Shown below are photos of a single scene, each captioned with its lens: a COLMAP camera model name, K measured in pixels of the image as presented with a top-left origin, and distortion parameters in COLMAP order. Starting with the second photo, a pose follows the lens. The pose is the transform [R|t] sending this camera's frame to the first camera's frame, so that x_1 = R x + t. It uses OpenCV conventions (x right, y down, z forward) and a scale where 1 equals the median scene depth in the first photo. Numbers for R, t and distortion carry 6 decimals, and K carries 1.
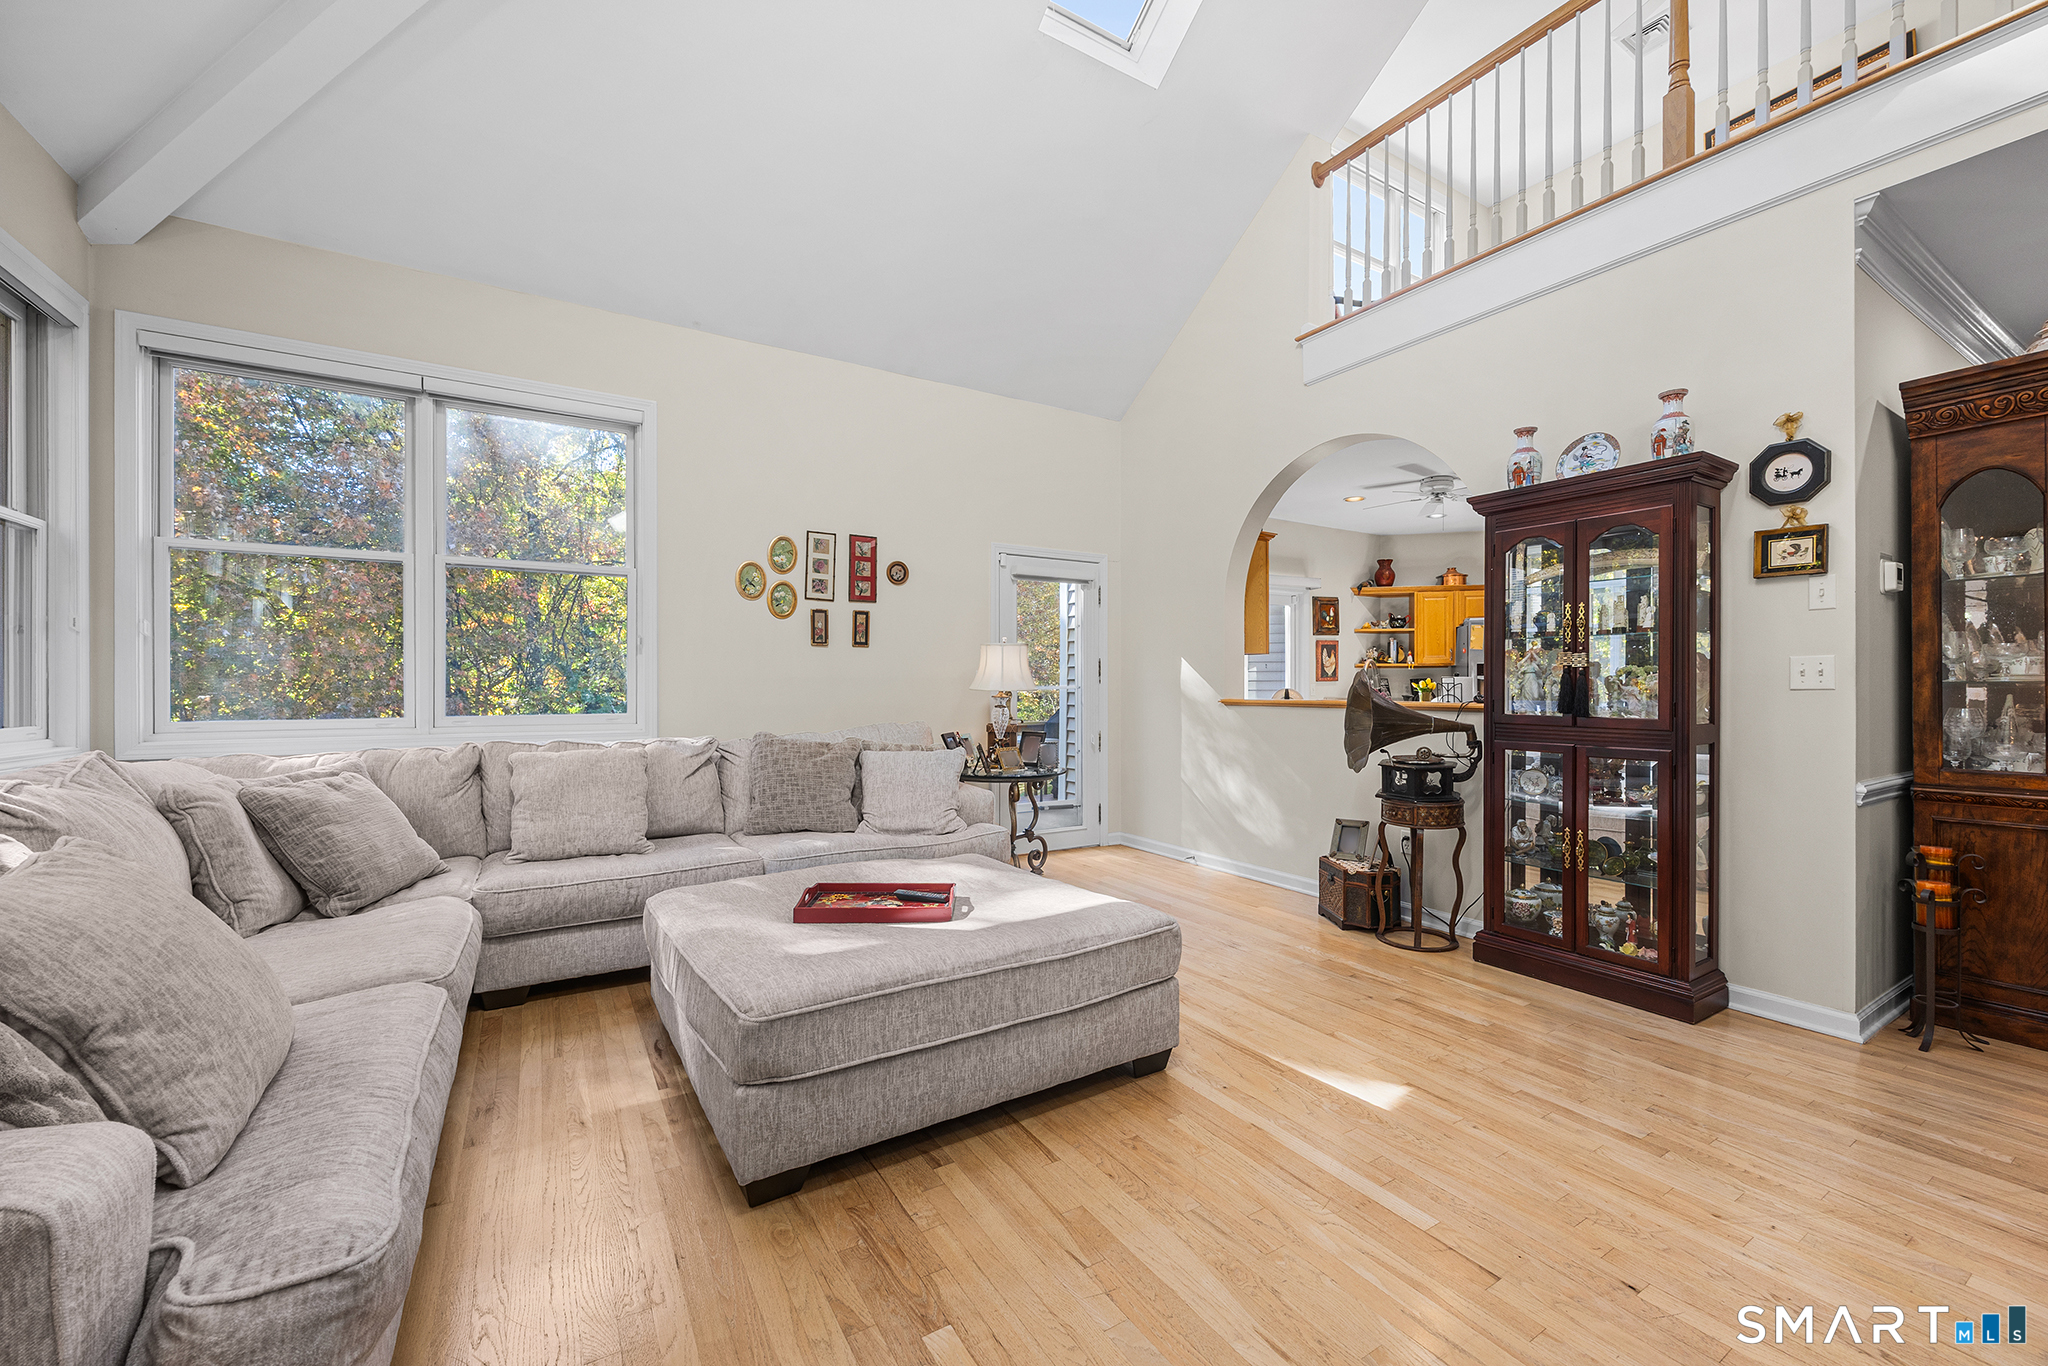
lens RADIAL K [[824.9, 0, 1034.9], [0, 824.9, 690.1], [0, 0, 1]] dist [0.000203, 0.000029]
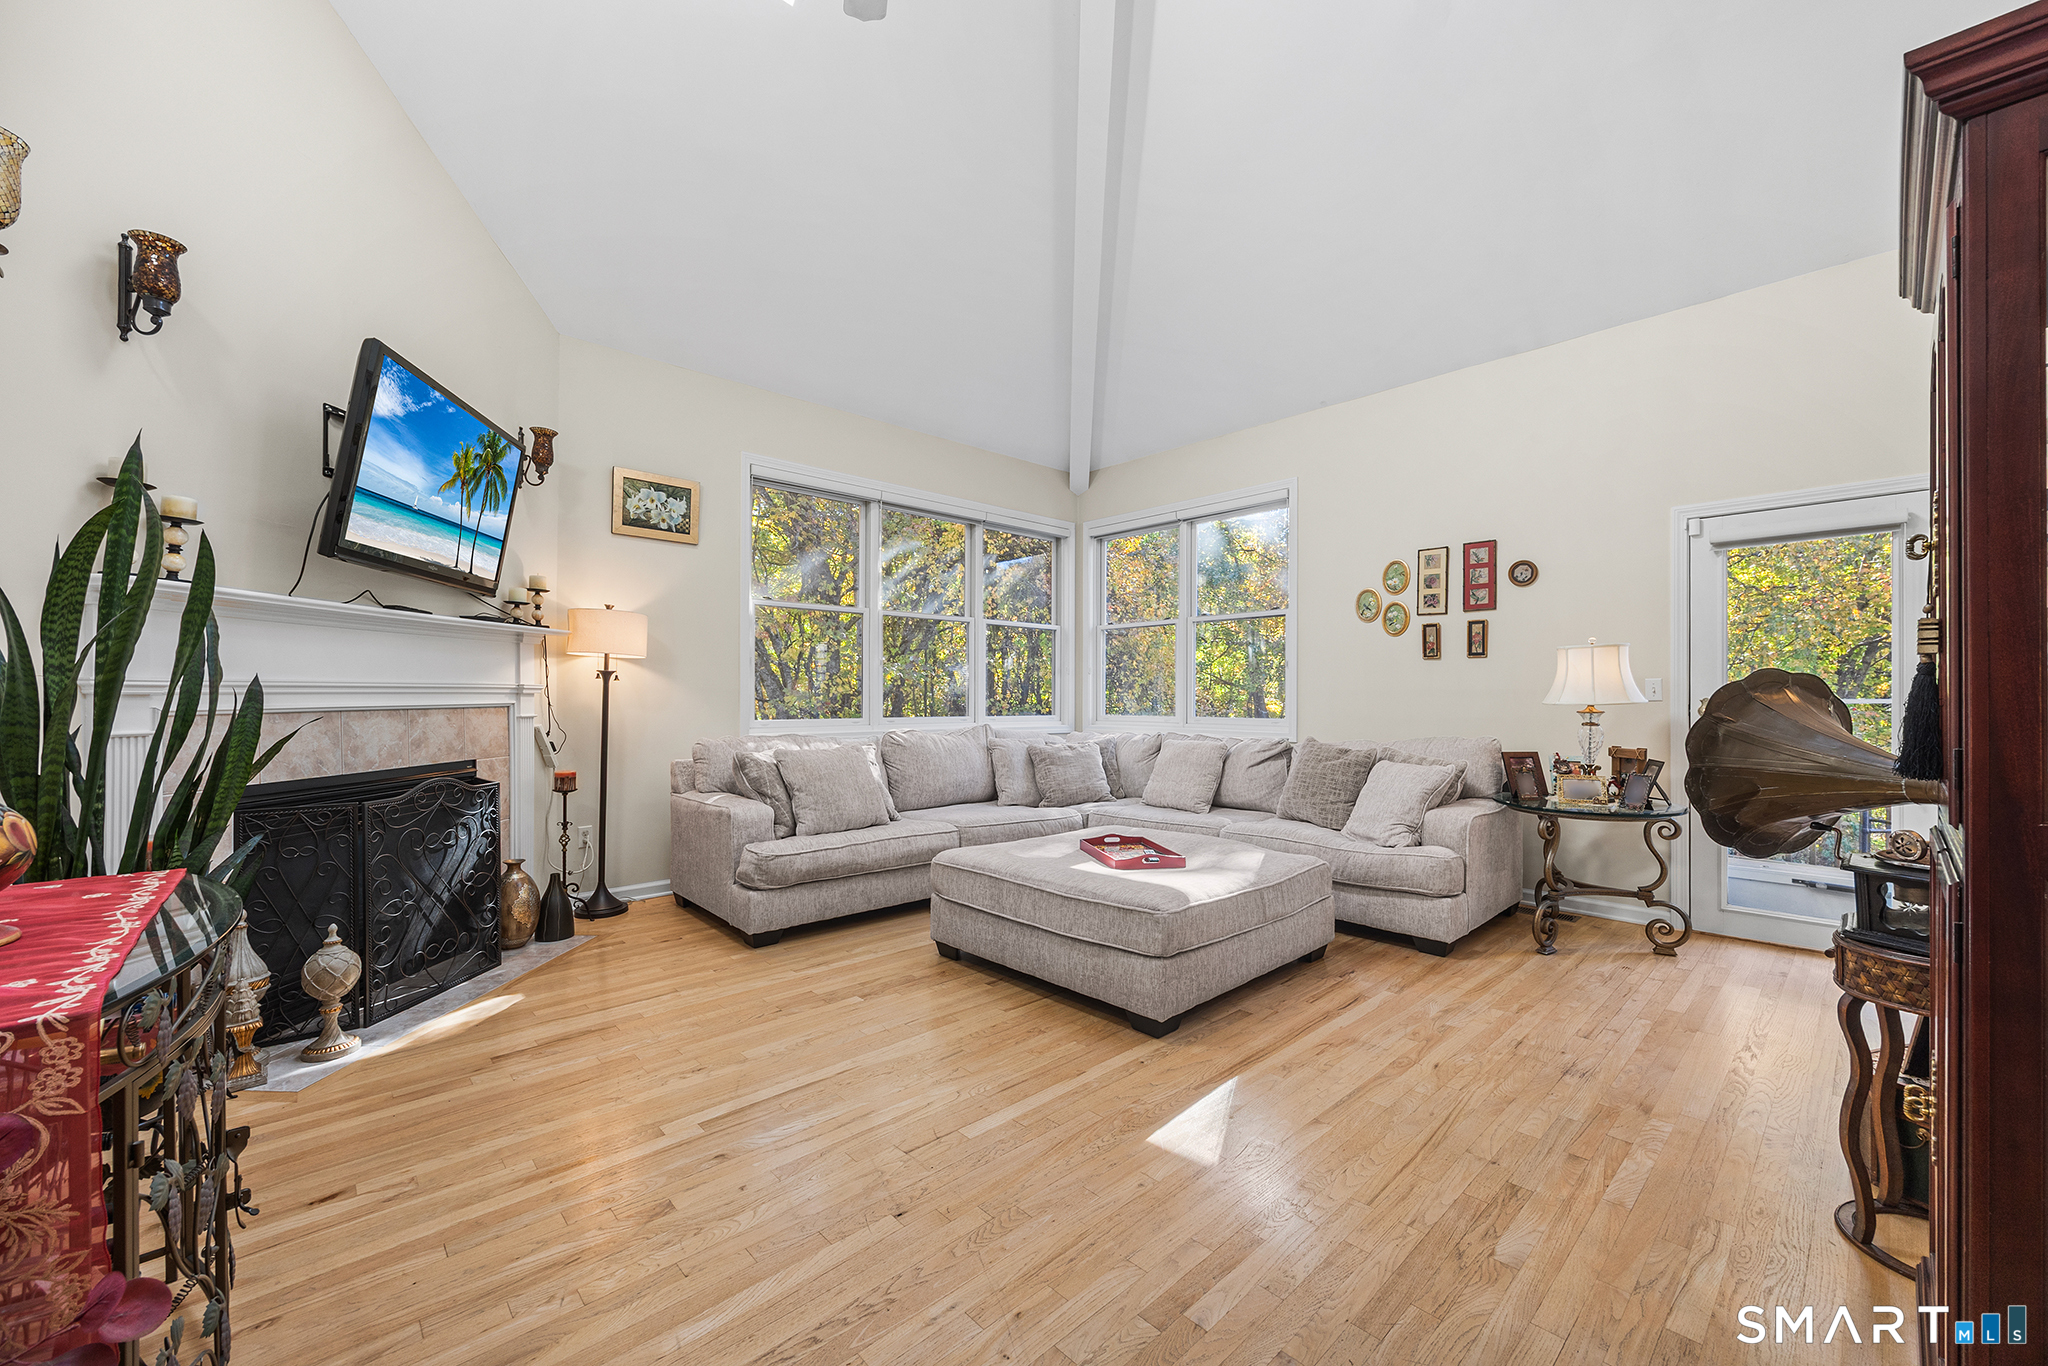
lens RADIAL K [[797.7, 0, 1027.2], [0, 797.7, 695.6], [0, 0, 1]] dist [-0.002697, -0.000316]
pose [[0.187457, 0.000330, -0.982273, 0.604094], [-0.005072, 0.999987, -0.000632, -0.004857], [0.982260, 0.005100, 0.187456, 0.310529]]
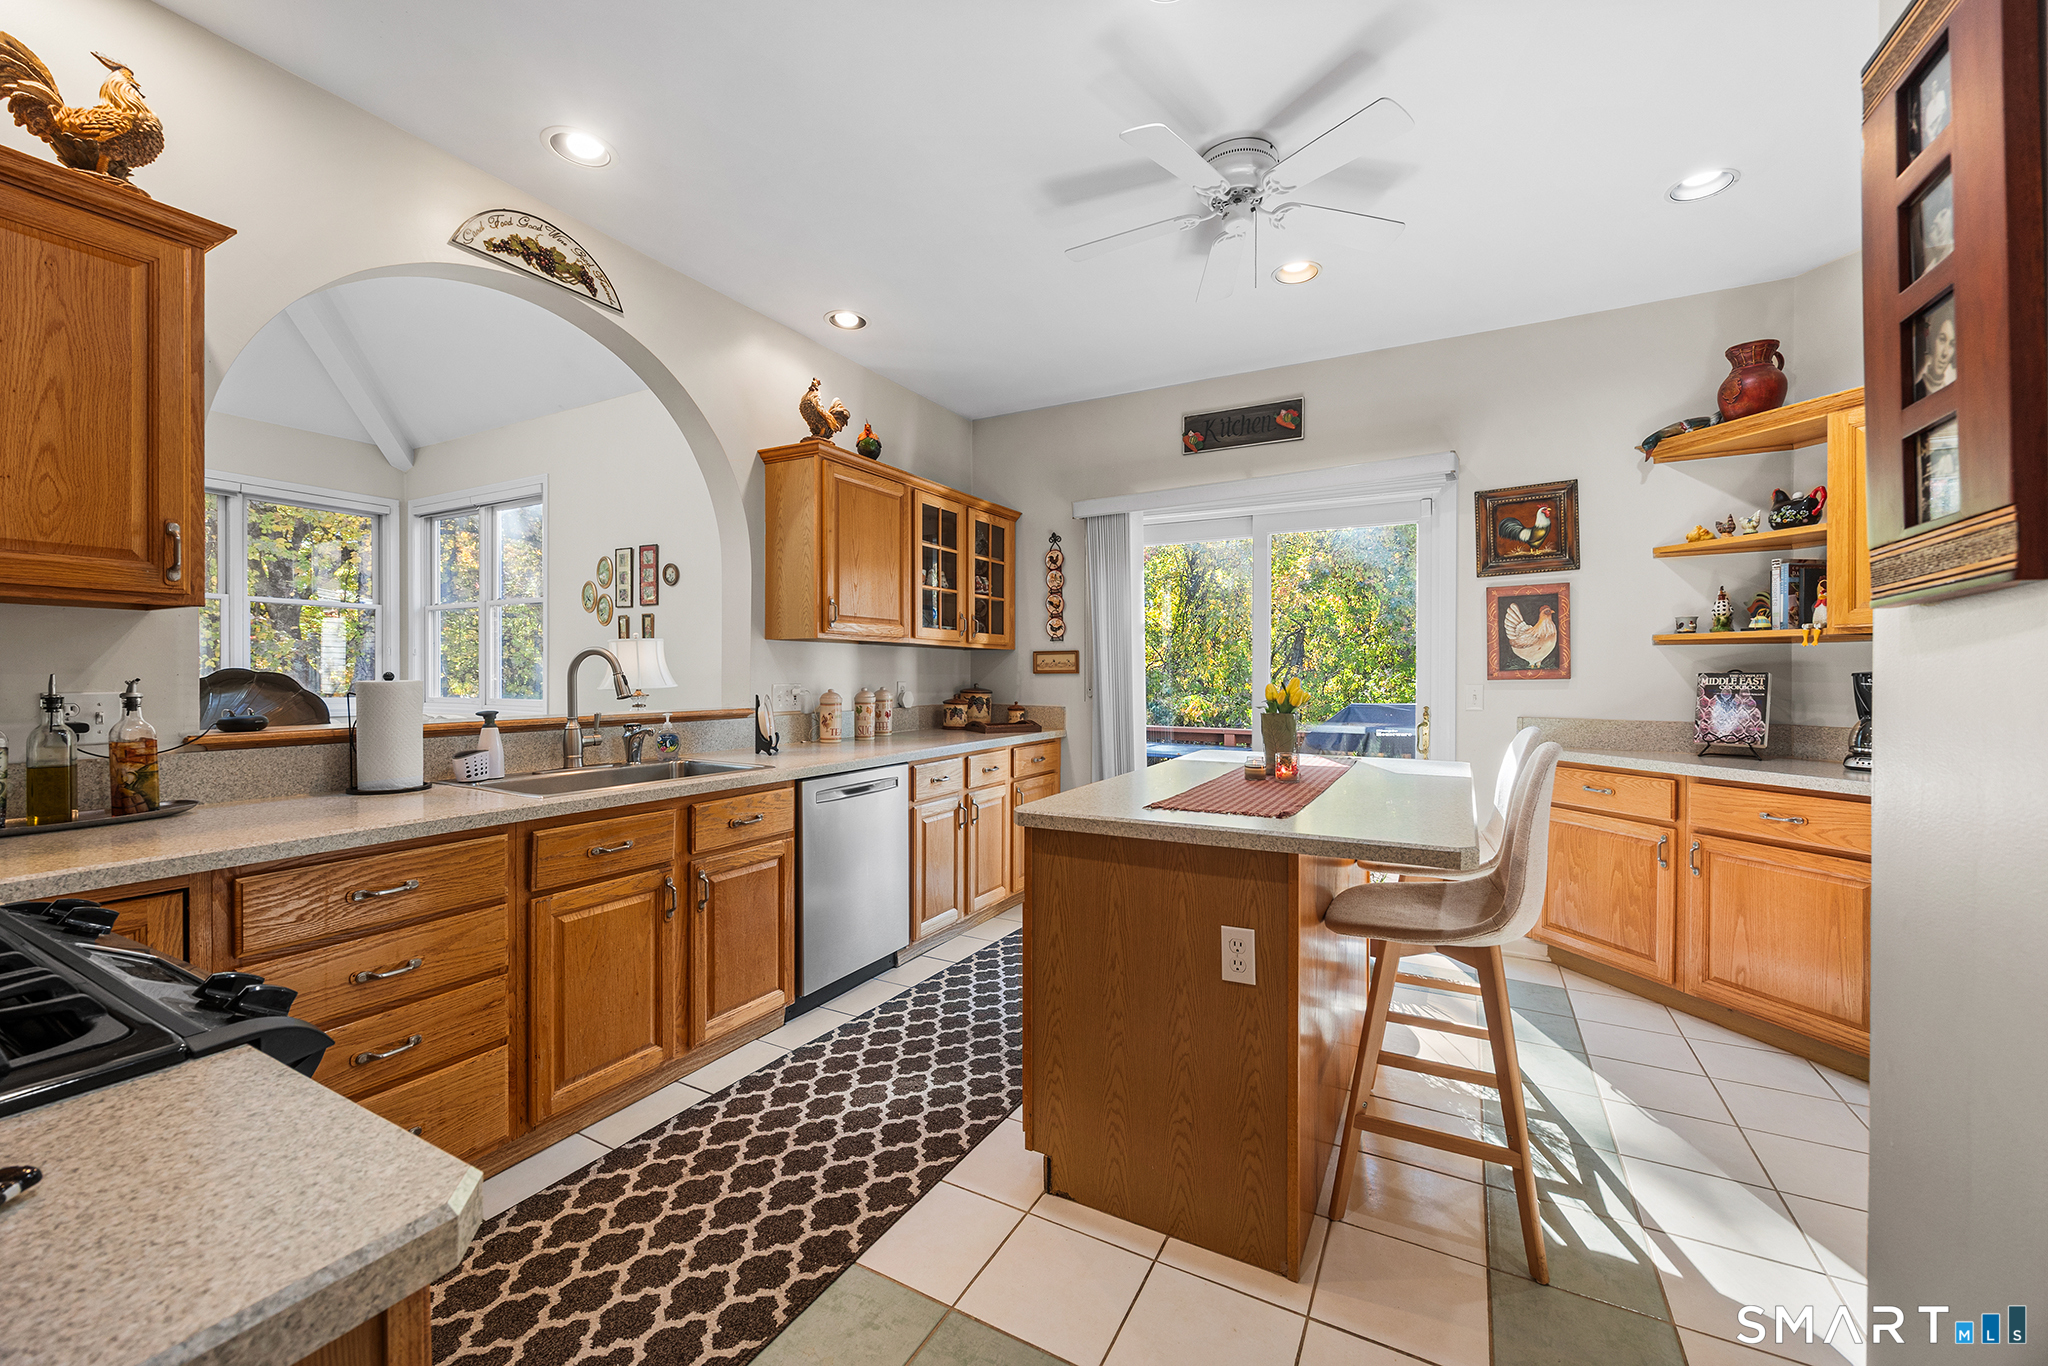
lens RADIAL K [[794.2, 0, 1029.0], [0, 794.2, 681.3], [0, 0, 1]] dist [-0.002027, -0.000274]
pose [[0.489243, 0.010446, -0.872085, 0.957238], [-0.007155, 0.999943, 0.007964, -0.018554], [0.872118, 0.002343, 0.489290, 0.925895]]
